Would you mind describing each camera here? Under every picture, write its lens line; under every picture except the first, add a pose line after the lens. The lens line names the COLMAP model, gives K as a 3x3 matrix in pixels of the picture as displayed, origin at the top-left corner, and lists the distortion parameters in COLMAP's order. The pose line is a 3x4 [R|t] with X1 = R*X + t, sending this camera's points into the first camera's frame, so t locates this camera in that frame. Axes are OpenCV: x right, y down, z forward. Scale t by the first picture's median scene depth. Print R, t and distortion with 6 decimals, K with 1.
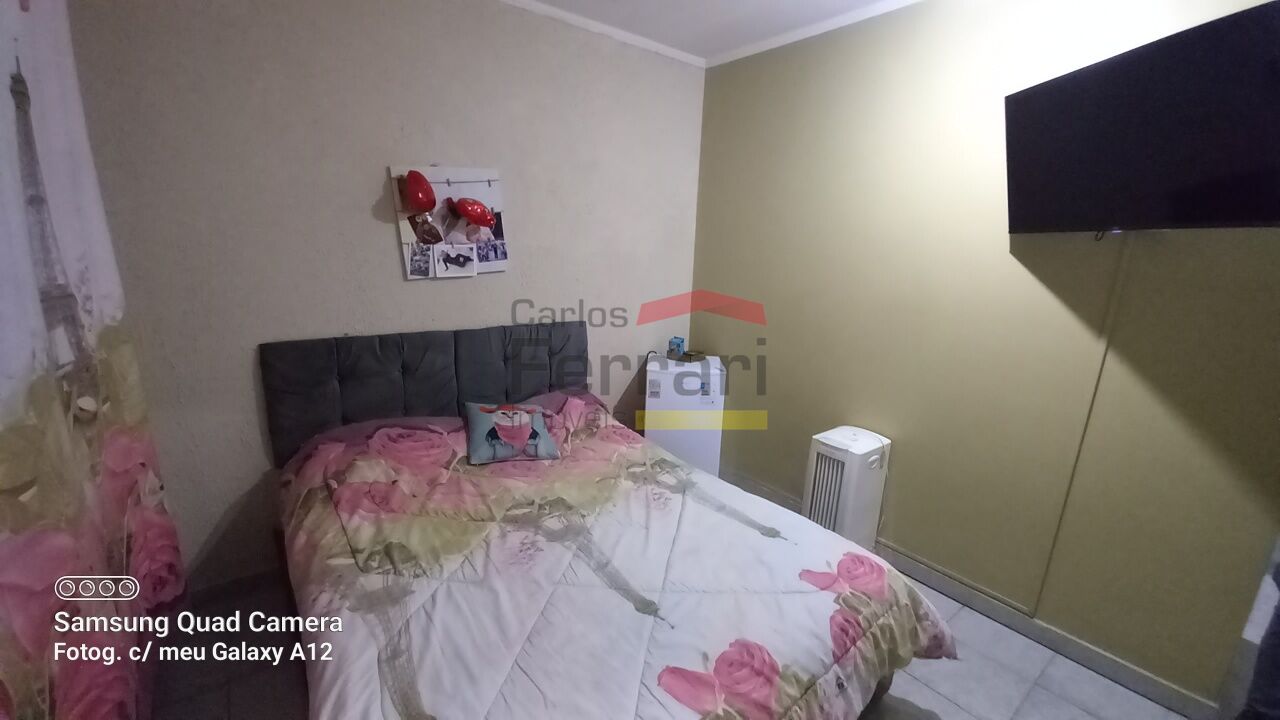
lens RADIAL K [[515.3, 0, 637.2], [0, 515.3, 361.6], [0, 0, 1]] dist [0.013712, -0.009733]
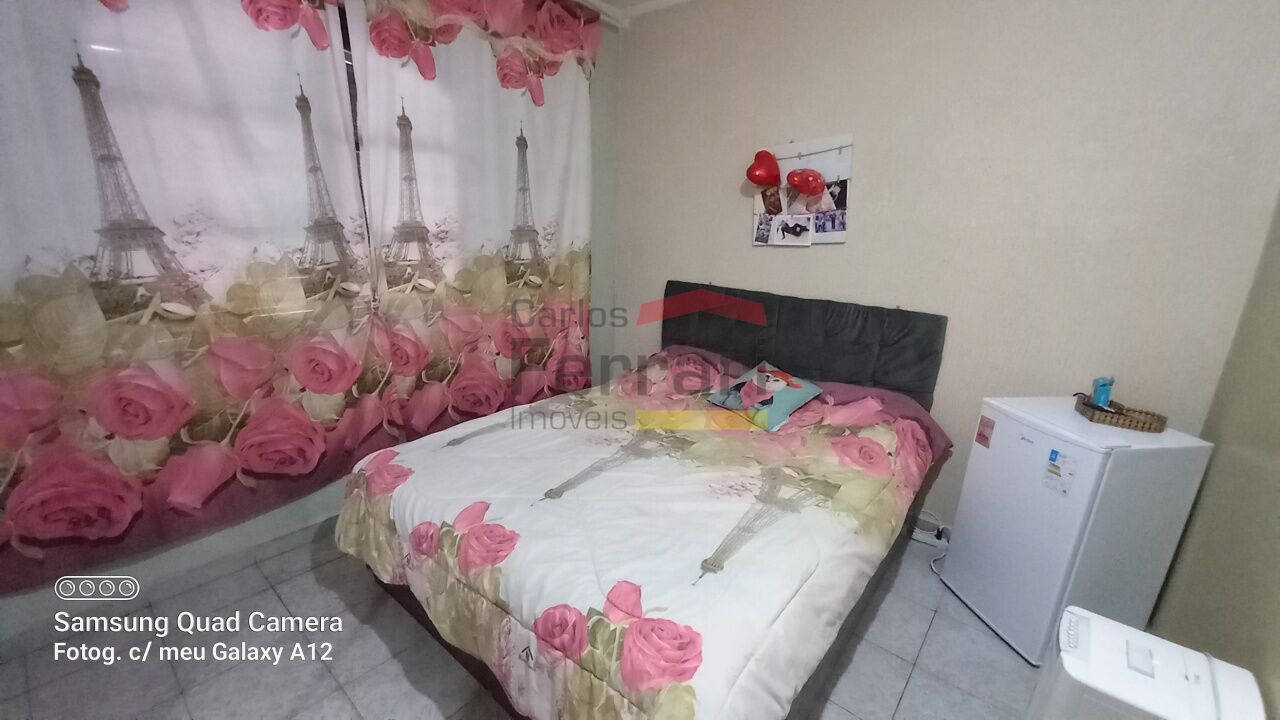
lens RADIAL K [[515.3, 0, 632.4], [0, 515.3, 364.8], [0, 0, 1]] dist [0.013712, -0.009733]
pose [[0.195534, 0.240313, -0.950797, 0.675520], [-0.247005, 0.950325, 0.189396, -0.051869], [0.949081, 0.197818, 0.245180, 0.484561]]
